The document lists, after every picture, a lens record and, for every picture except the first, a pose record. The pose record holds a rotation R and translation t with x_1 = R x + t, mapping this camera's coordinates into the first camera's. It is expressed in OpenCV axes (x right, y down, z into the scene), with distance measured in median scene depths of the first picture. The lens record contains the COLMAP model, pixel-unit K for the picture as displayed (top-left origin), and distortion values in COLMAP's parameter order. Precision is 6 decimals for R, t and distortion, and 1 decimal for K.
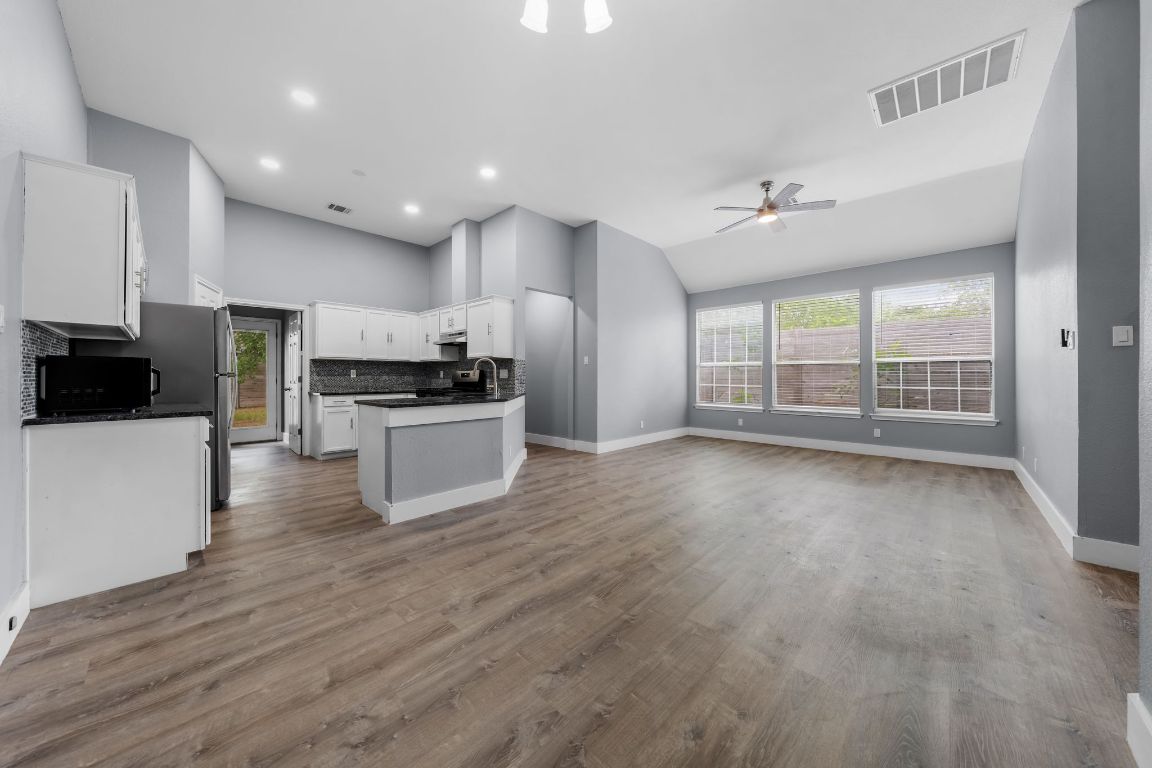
lens RADIAL K [[397.9, 0, 575.0], [0, 397.9, 380.0], [0, 0, 1]] dist [-0.001584, -0.000220]
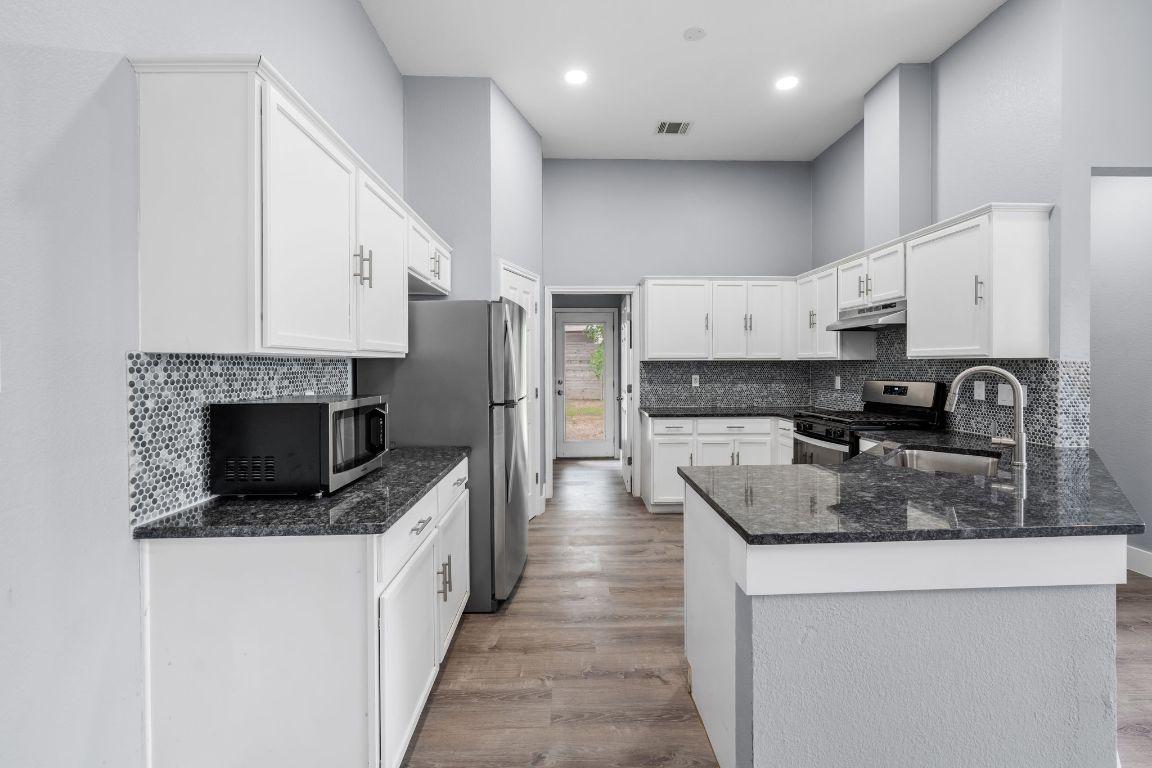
lens RADIAL K [[491.3, 0, 584.5], [0, 491.3, 368.4], [0, 0, 1]] dist [-0.001234, -0.000043]
pose [[0.726162, 0.000227, -0.687523, -0.146200], [0.002602, 0.999992, 0.003079, -0.044317], [0.687518, -0.004024, 0.726156, 0.314645]]
